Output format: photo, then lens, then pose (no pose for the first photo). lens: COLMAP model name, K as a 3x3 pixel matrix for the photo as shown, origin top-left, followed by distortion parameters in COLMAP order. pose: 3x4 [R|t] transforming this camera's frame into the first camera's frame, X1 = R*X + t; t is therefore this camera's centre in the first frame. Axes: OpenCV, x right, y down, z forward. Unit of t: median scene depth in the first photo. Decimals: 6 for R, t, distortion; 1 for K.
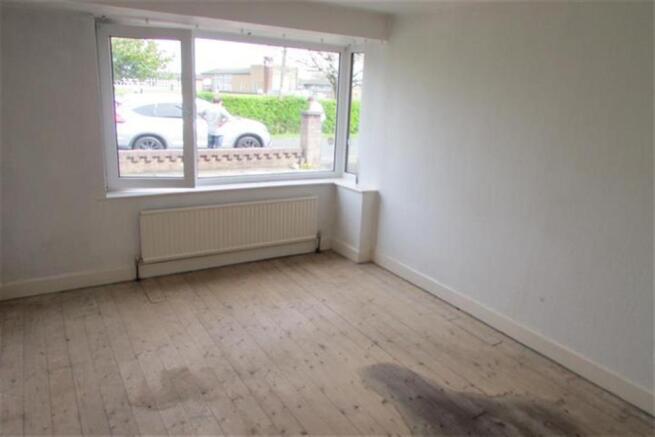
lens RADIAL K [[468.9, 0, 327.5], [0, 468.9, 218.5], [0, 0, 1]] dist [-0.018232, -0.003496]
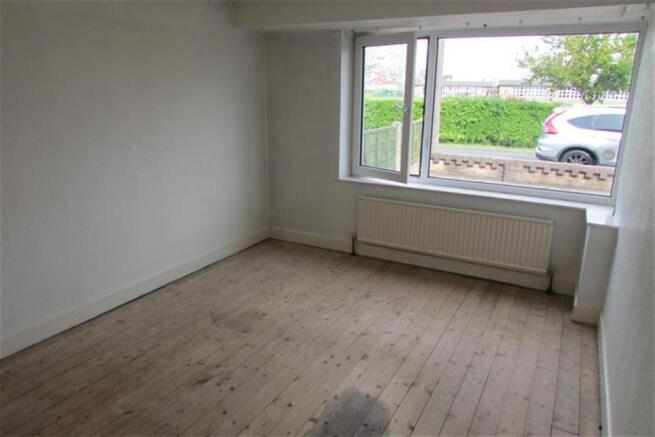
lens RADIAL K [[468.9, 0, 327.5], [0, 468.9, 218.5], [0, 0, 1]] dist [-0.018232, -0.003496]
pose [[0.495892, 0.190959, -0.847128, 0.524633], [-0.220074, 0.971311, 0.090125, -0.045399], [0.840035, 0.141738, 0.523690, 0.317295]]
